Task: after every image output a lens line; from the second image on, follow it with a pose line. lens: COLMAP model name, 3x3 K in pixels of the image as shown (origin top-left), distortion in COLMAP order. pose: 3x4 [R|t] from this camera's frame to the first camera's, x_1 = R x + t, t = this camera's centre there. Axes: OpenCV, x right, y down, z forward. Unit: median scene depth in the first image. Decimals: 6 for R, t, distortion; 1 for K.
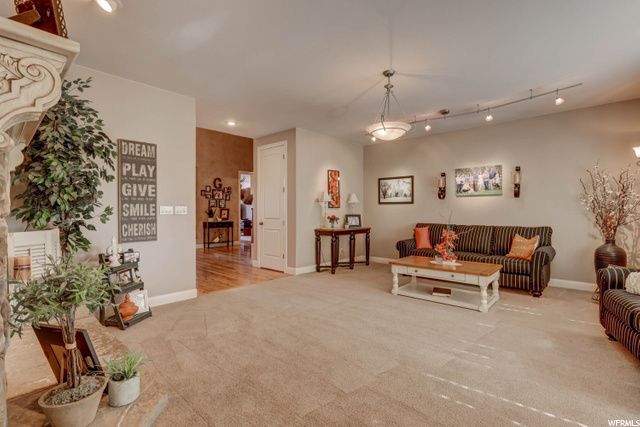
lens RADIAL K [[314.3, 0, 317.8], [0, 314.3, 209.1], [0, 0, 1]] dist [-0.000628, -0.000021]
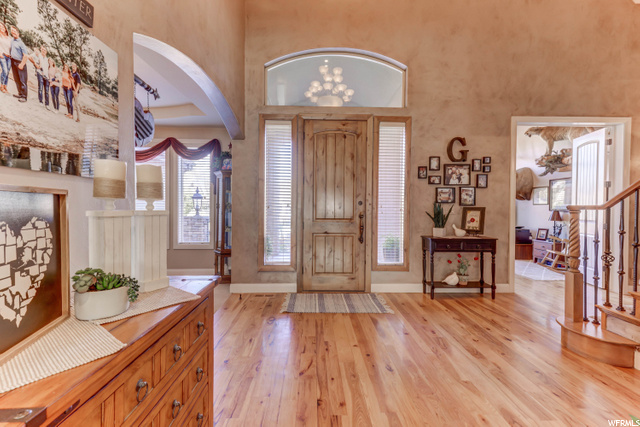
lens RADIAL K [[288.5, 0, 316.1], [0, 288.5, 210.3], [0, 0, 1]] dist [0.002160, 0.000538]
pose [[0.701240, 0.012520, -0.712815, -0.169641], [-0.005199, 0.999909, 0.012448, -0.000997], [0.712906, -0.005023, 0.701242, 0.582507]]
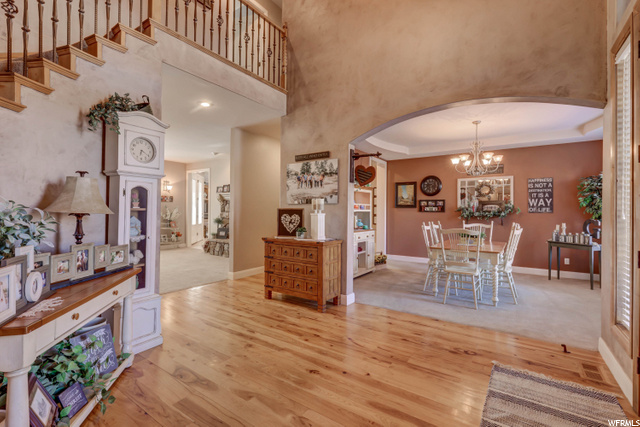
lens RADIAL K [[288.5, 0, 319.7], [0, 288.5, 207.8], [0, 0, 1]] dist [0.002160, 0.000538]
pose [[-0.987997, -0.009985, -0.154148, -0.254424], [-0.008514, 0.999912, -0.010201, -0.002943], [0.154236, -0.008766, -0.987995, 1.002653]]
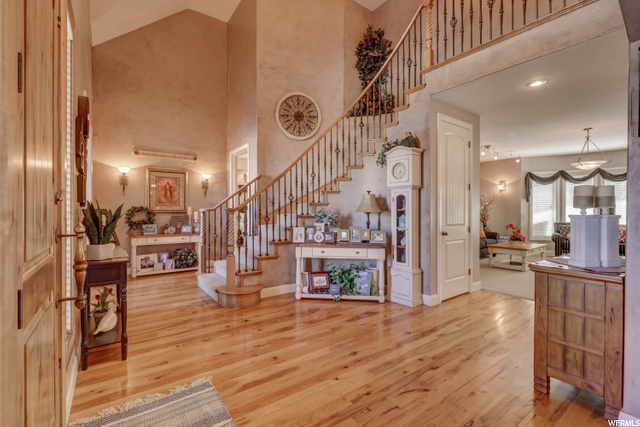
lens RADIAL K [[288.5, 0, 320.9], [0, 288.5, 209.9], [0, 0, 1]] dist [0.002160, 0.000538]
pose [[0.169520, 0.000318, 0.985527, -0.539073], [-0.003136, 0.999995, 0.000217, -0.001898], [-0.985522, -0.003127, 0.169520, 0.763145]]
